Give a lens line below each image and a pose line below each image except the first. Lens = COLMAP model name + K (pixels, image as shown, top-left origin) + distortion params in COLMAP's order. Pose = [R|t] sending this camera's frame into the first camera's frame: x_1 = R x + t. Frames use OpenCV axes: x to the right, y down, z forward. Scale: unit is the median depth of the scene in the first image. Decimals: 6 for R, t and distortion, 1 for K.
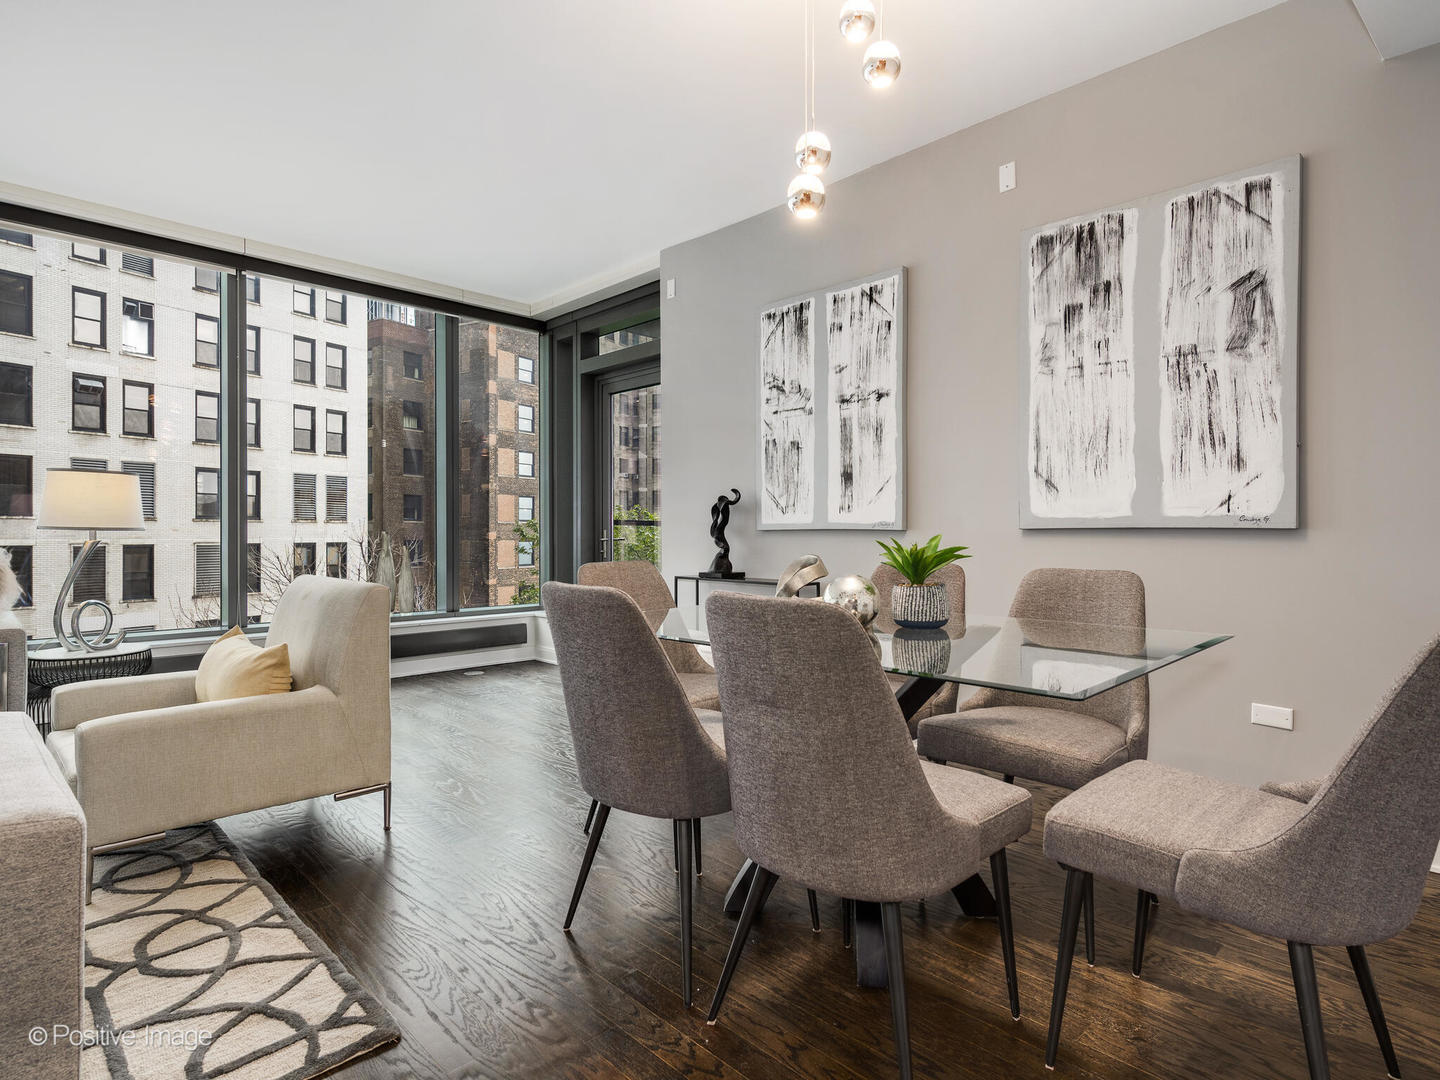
lens RADIAL K [[773.3, 0, 728.1], [0, 773.3, 533.7], [0, 0, 1]] dist [0.008797, -0.002056]
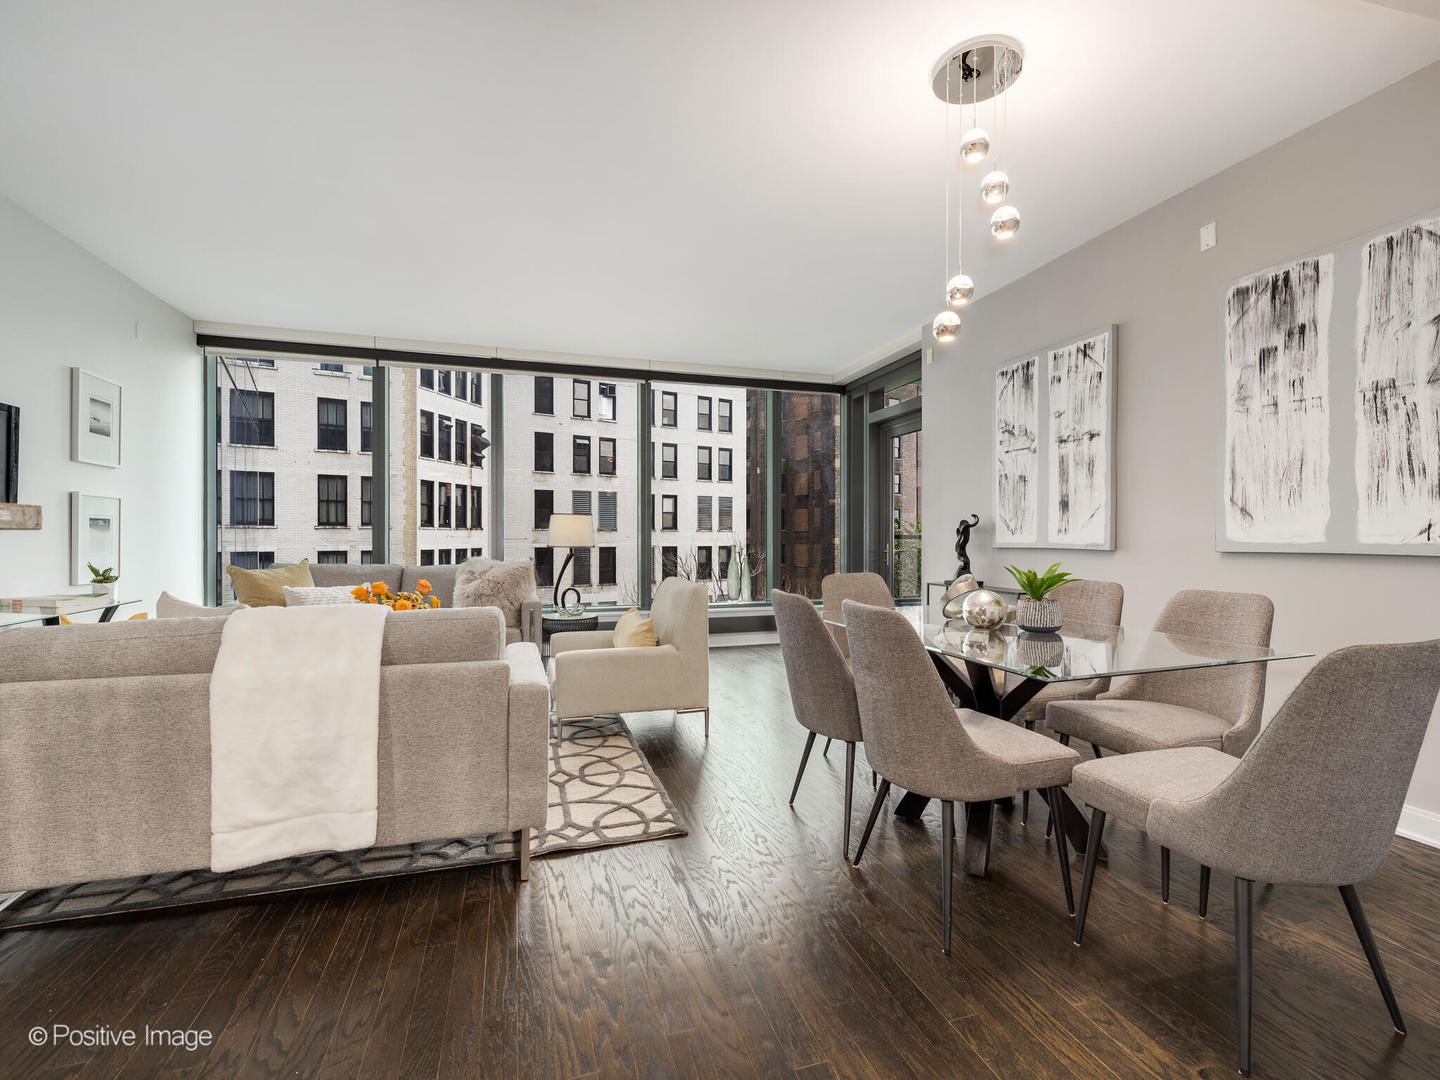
lens RADIAL K [[652.5, 0, 724.9], [0, 652.5, 539.6], [0, 0, 1]] dist [0.001947, -0.000379]
pose [[0.889508, 0.000386, -0.456918, 0.170612], [0.000628, 0.999998, 0.002068, -0.025217], [0.456918, -0.002126, 0.889506, -0.158019]]
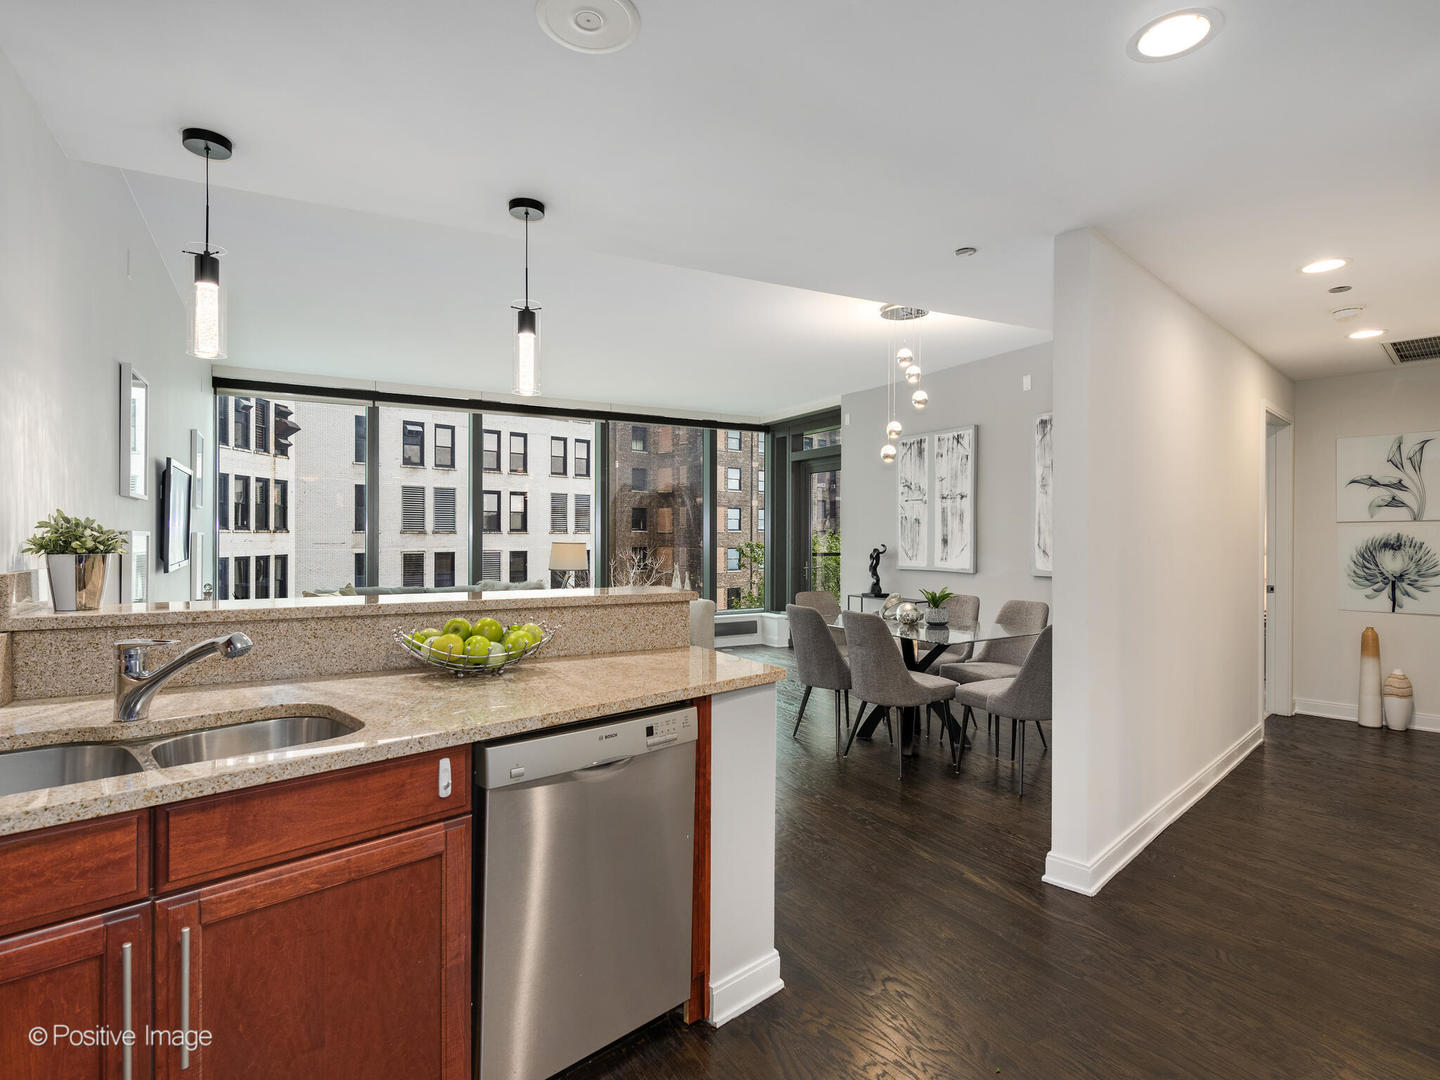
lens RADIAL K [[756.1, 0, 731.0], [0, 756.1, 538.8], [0, 0, 1]] dist [-0.000852, -0.000267]
pose [[0.967814, -0.000093, -0.251668, 0.132995], [0.000541, 0.999998, 0.001710, -0.094923], [0.251667, -0.001791, 0.967812, -0.899304]]
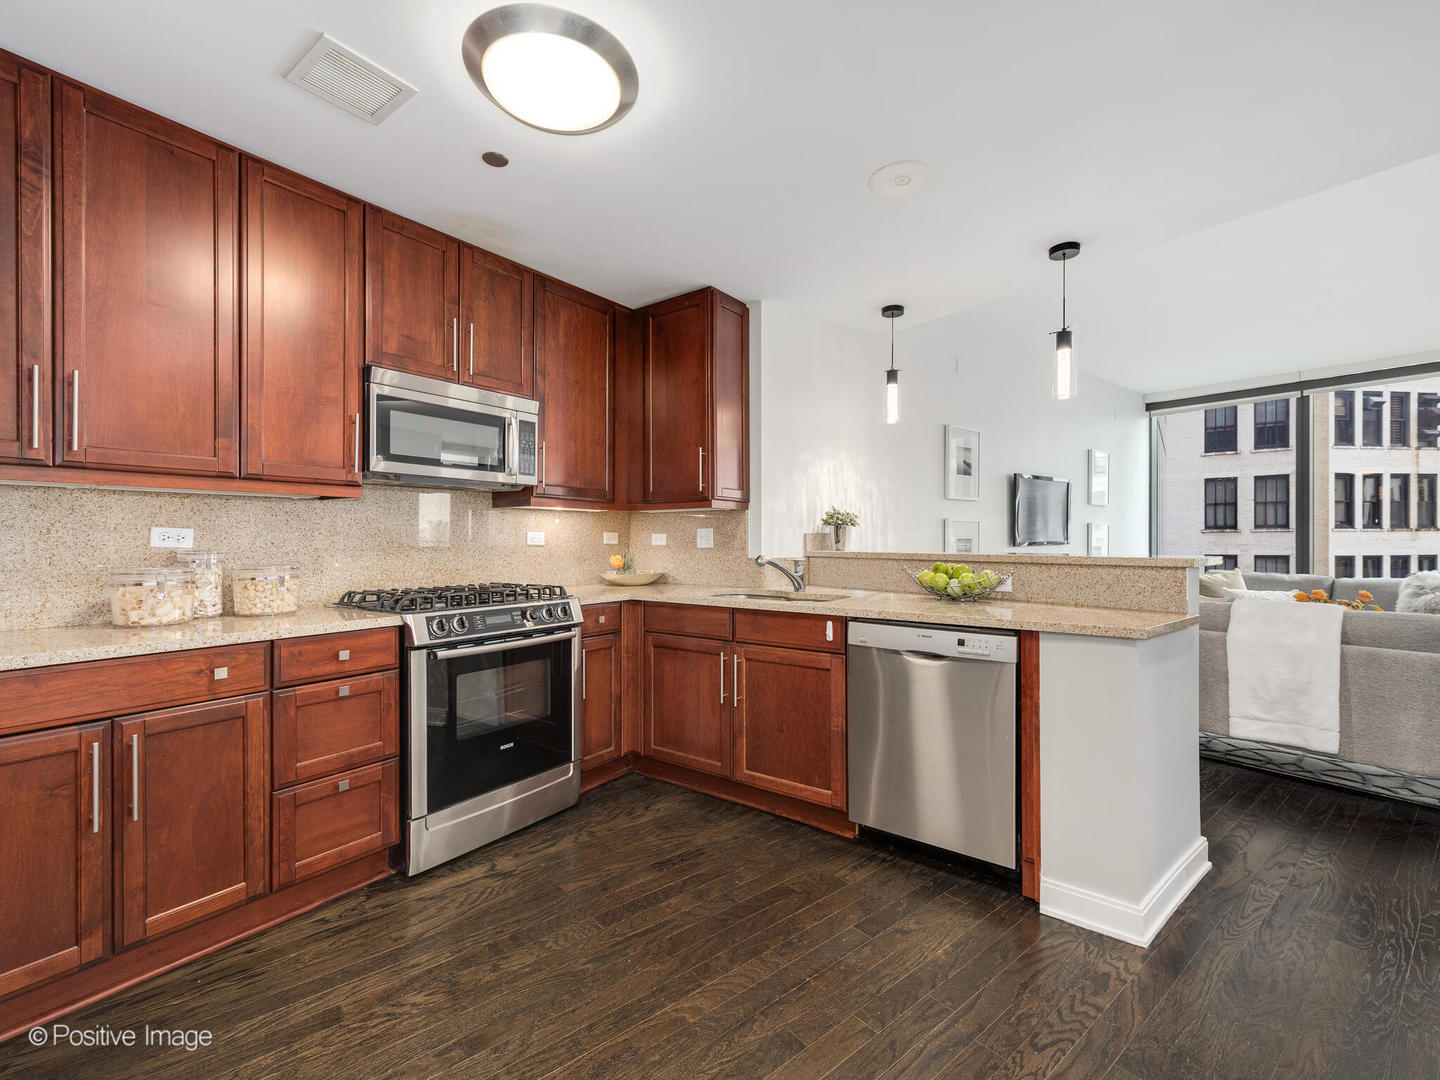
lens RADIAL K [[638.1, 0, 714.0], [0, 638.1, 539.6], [0, 0, 1]] dist [0.008016, -0.000245]
pose [[-0.103836, -0.001355, -0.994594, 0.615632], [0.001601, 0.999998, -0.001529, -0.056876], [0.994593, -0.001751, -0.103833, -0.557644]]
